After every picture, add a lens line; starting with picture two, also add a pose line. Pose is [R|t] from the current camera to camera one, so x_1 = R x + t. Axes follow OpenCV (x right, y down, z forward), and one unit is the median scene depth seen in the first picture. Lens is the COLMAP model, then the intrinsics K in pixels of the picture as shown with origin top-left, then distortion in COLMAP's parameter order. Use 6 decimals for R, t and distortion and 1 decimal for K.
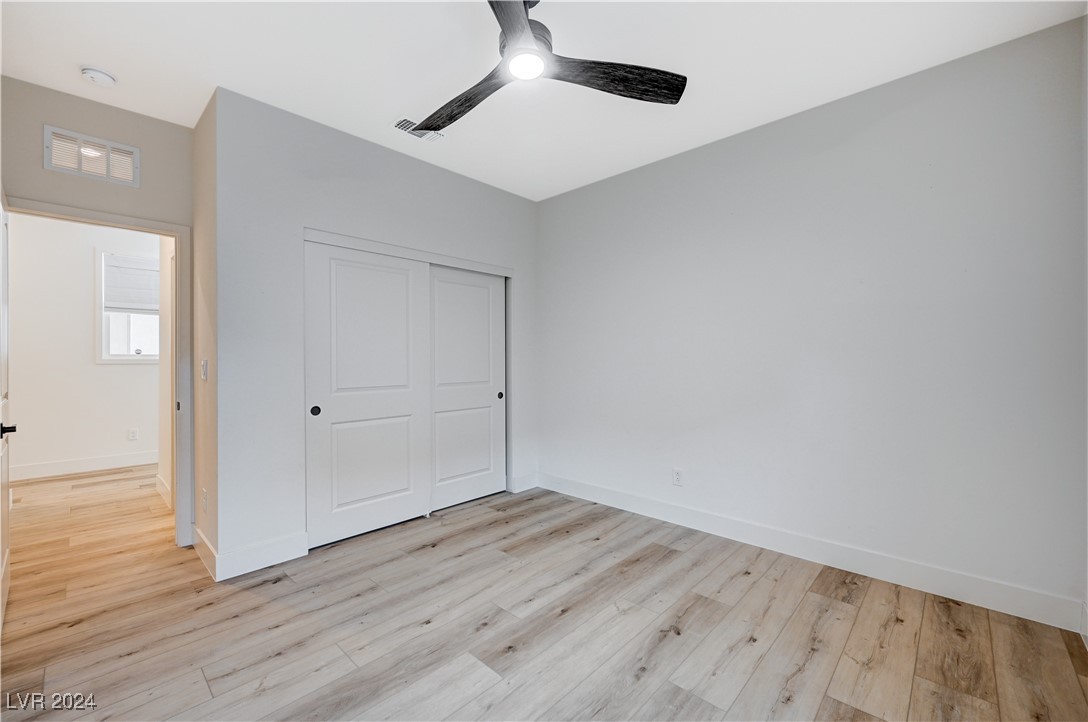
lens RADIAL K [[439.3, 0, 544.0], [0, 439.3, 361.0], [0, 0, 1]] dist [0.001535, 0.000363]
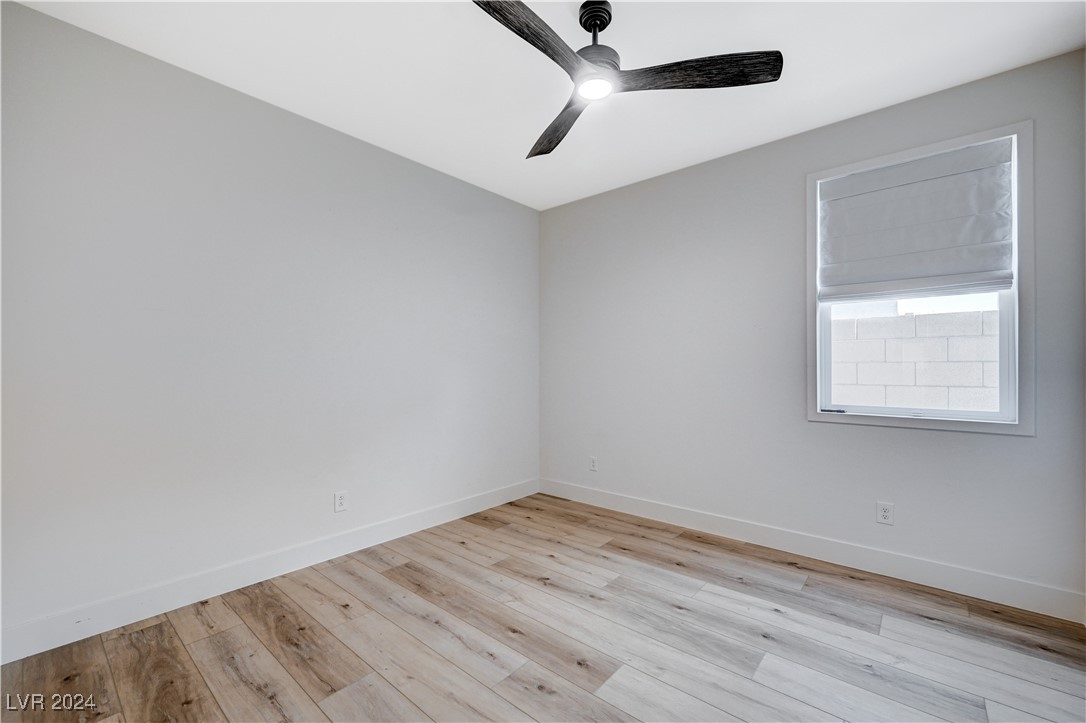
lens RADIAL K [[447.8, 0, 543.7], [0, 447.8, 365.7], [0, 0, 1]] dist [-0.000077, 0.000213]
pose [[-0.051299, 0.008276, 0.998649, -0.803495], [-0.000409, 0.999965, -0.008308, 0.002342], [-0.998683, -0.000834, -0.051294, 0.853706]]
